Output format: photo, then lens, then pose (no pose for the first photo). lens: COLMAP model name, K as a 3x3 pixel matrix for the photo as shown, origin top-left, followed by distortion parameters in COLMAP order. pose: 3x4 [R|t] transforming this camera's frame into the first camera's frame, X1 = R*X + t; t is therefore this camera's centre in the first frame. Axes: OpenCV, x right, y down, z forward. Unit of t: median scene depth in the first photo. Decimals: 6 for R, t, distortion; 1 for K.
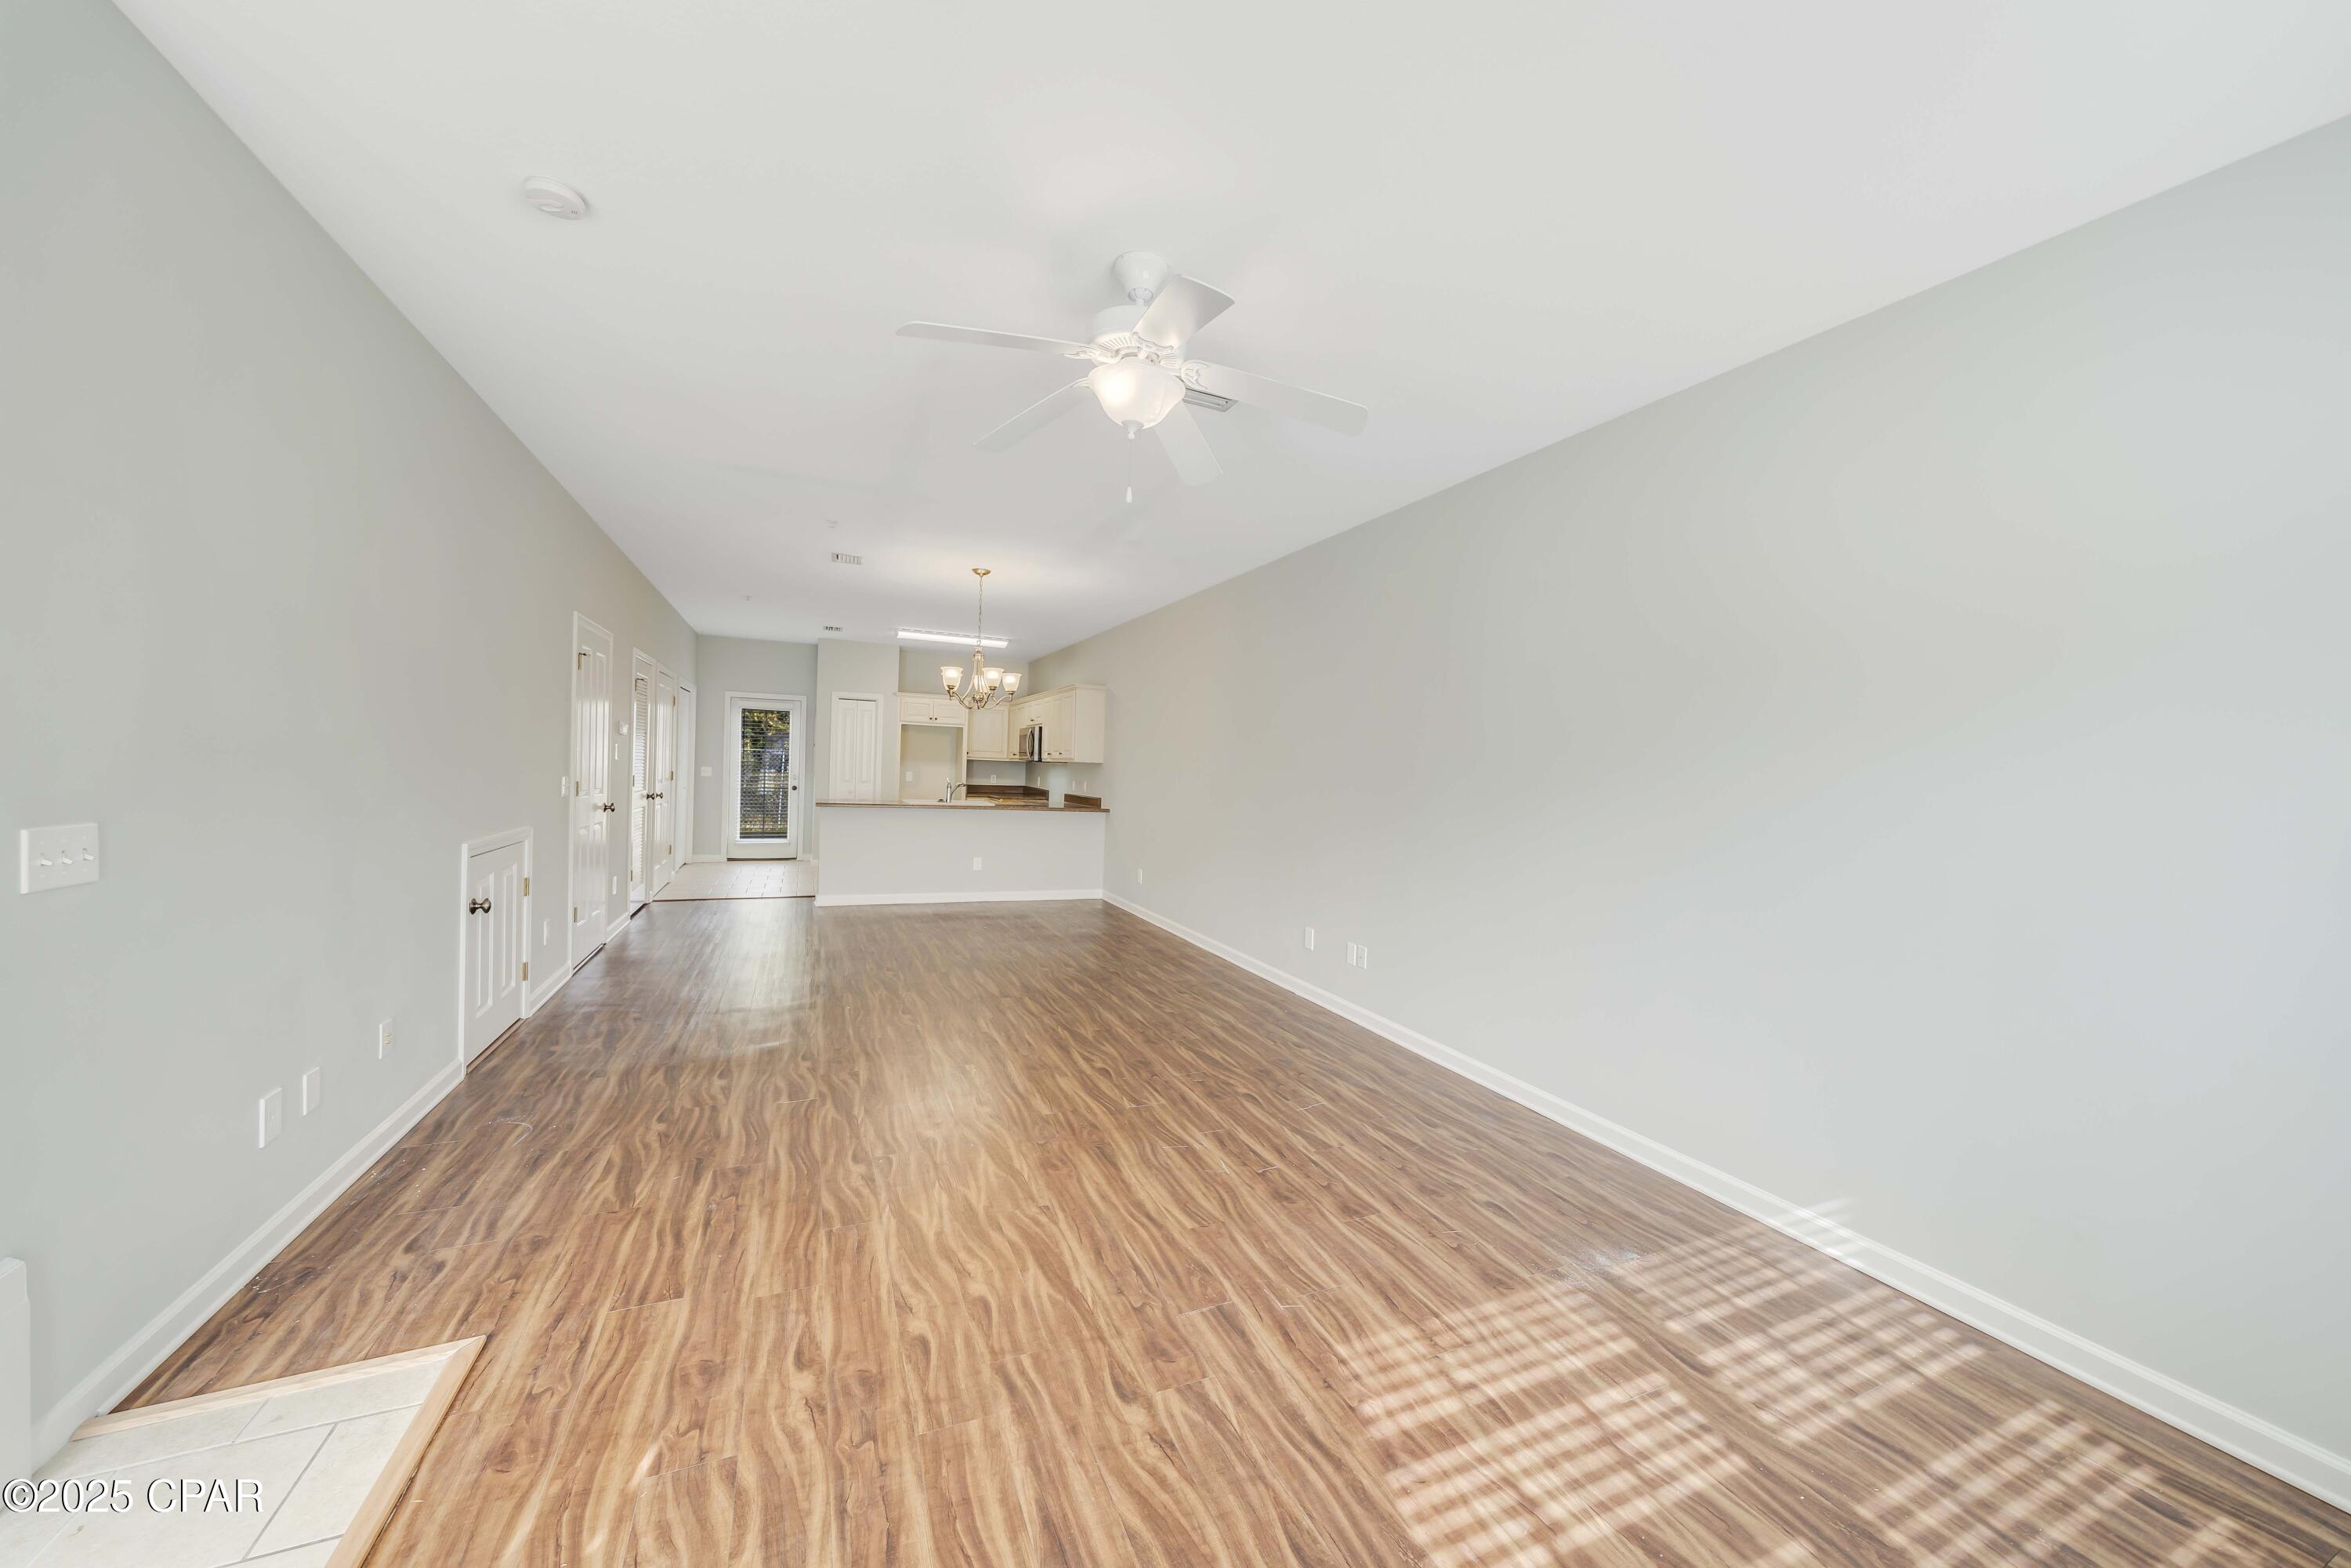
lens RADIAL K [[834.1, 0, 1156.2], [0, 834.1, 774.4], [0, 0, 1]] dist [-0.006984, 0.000673]
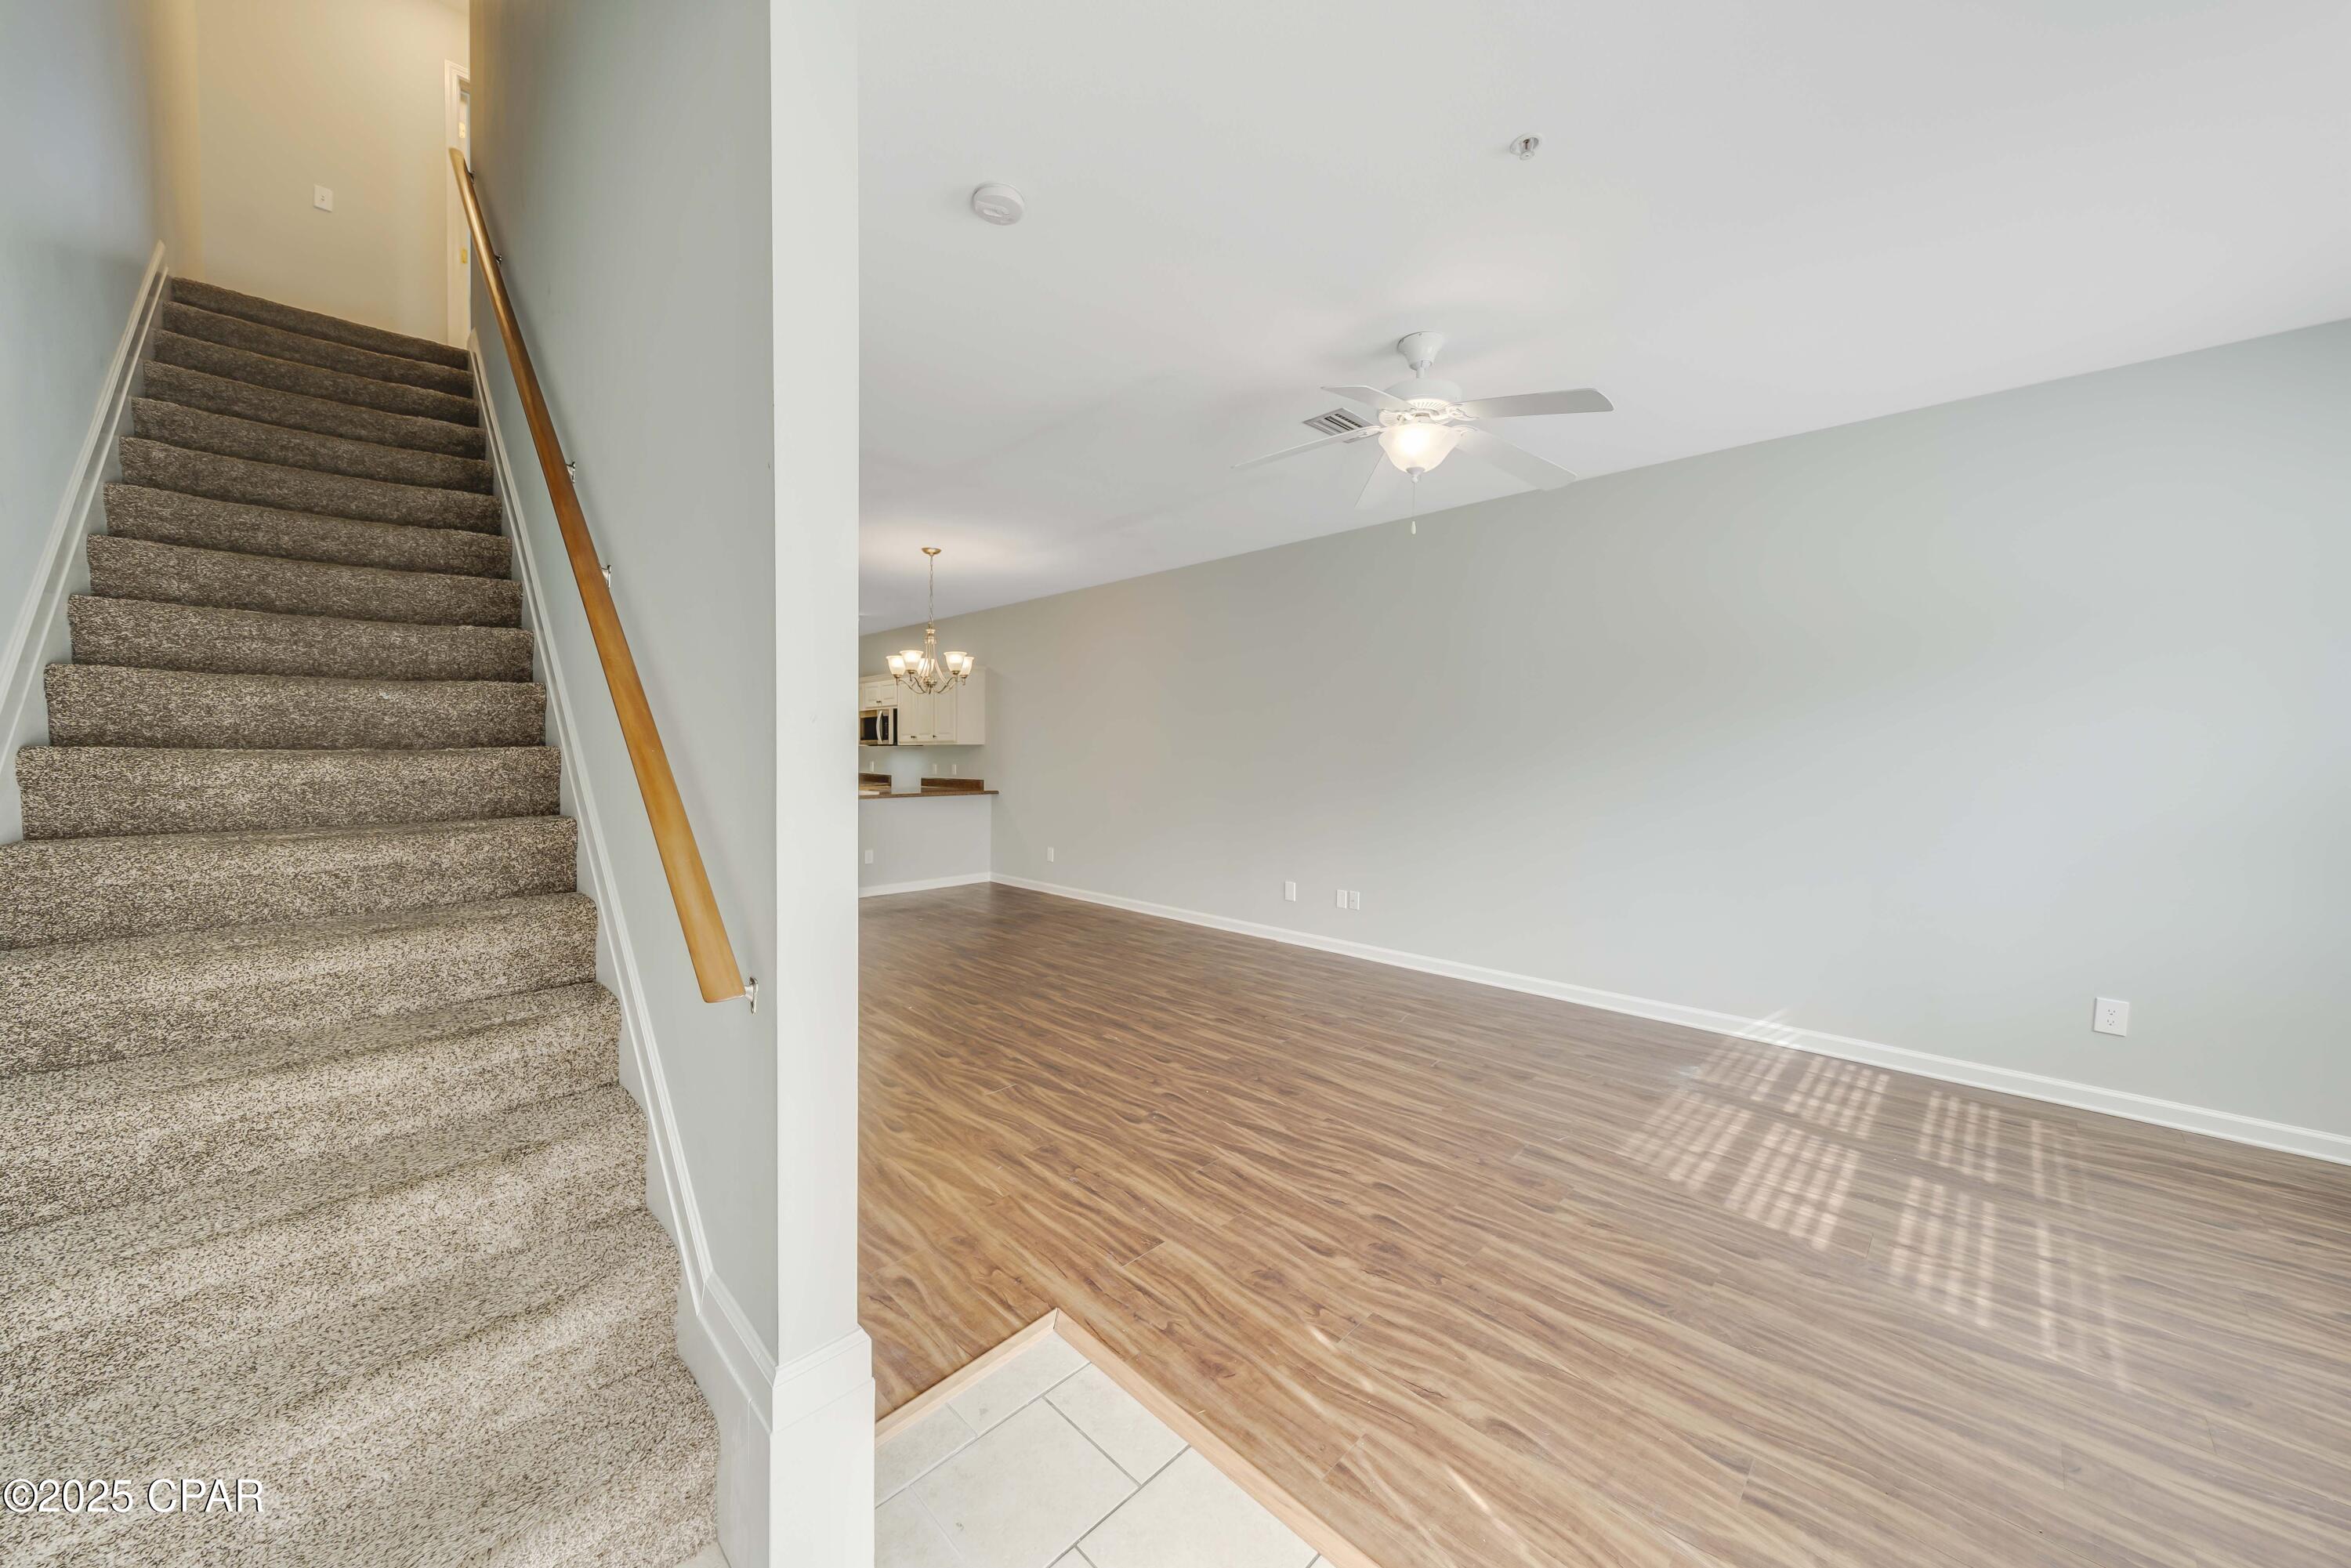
lens RADIAL K [[855.9, 0, 1153.0], [0, 855.9, 785.2], [0, 0, 1]] dist [-0.008890, -0.000351]
pose [[0.929585, -0.055961, 0.364334, -0.823085], [0.040076, 0.997893, 0.051024, -0.028273], [-0.366422, -0.032830, 0.929869, -0.024577]]
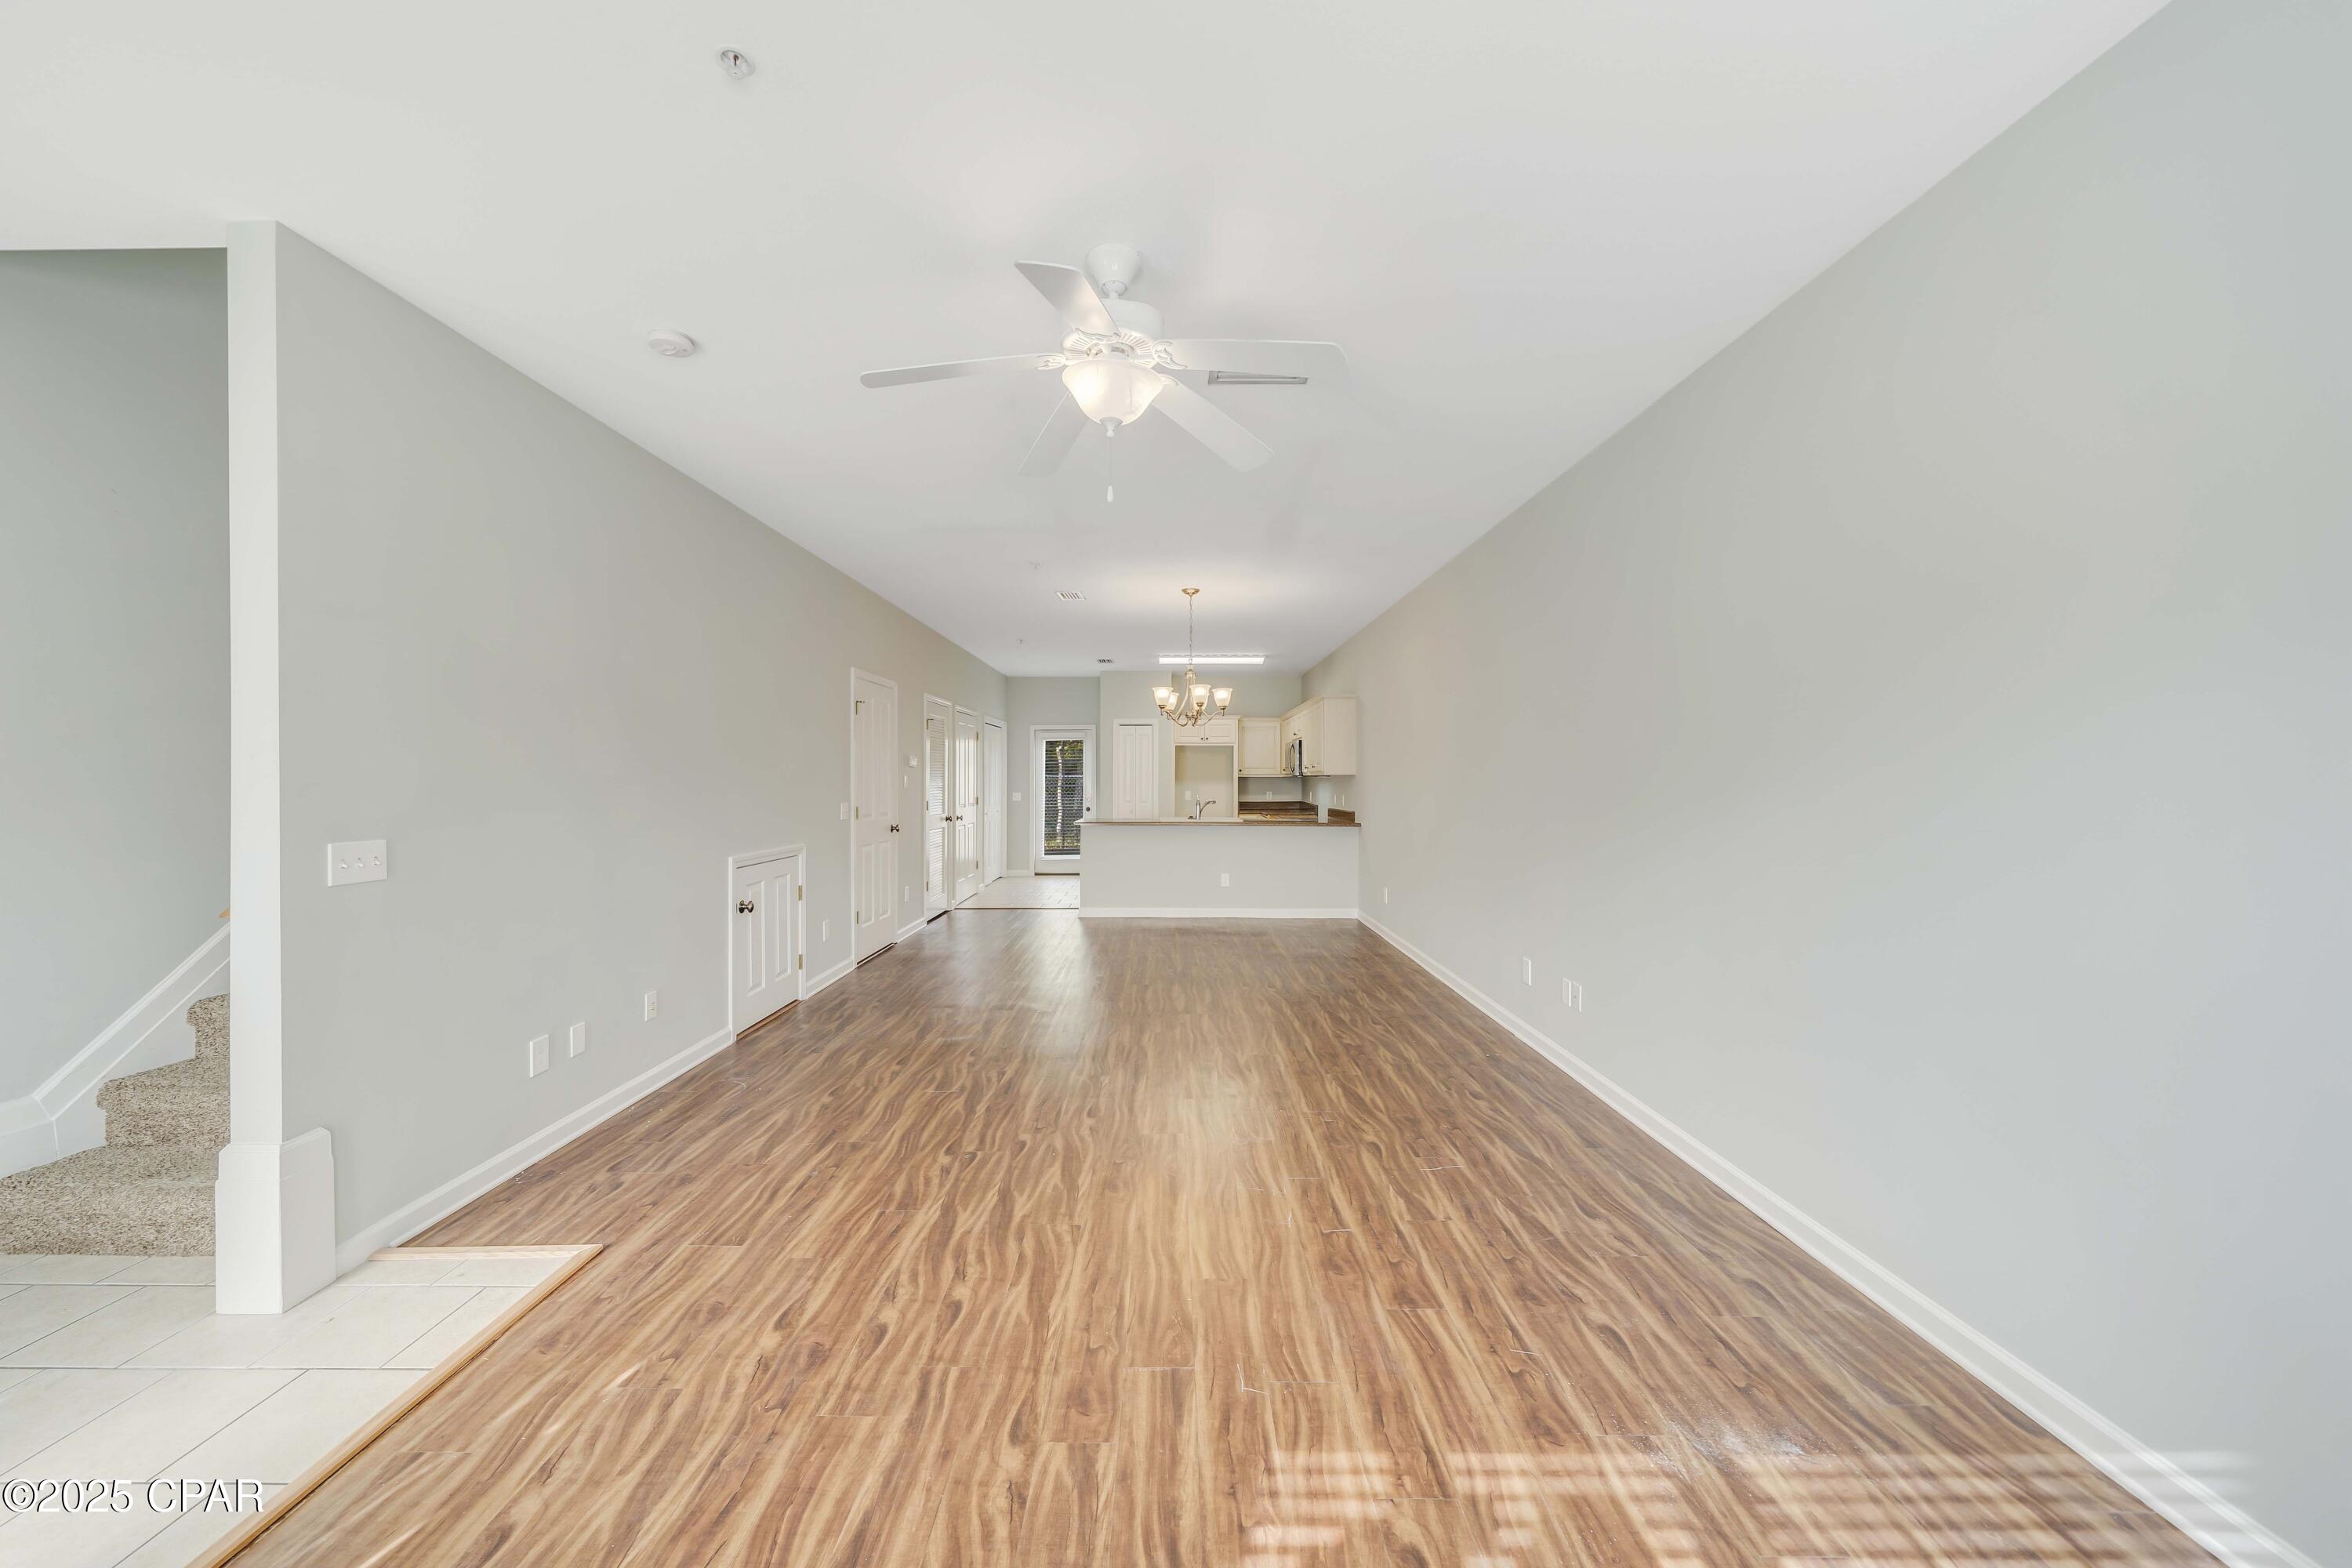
lens RADIAL K [[834.5, 0, 1156.7], [0, 834.5, 774.4], [0, 0, 1]] dist [-0.006984, 0.000673]
pose [[0.911435, -0.040264, -0.409470, 0.395864], [0.031338, 0.999103, -0.028490, 0.018685], [0.410250, 0.013135, 0.911879, 0.142968]]
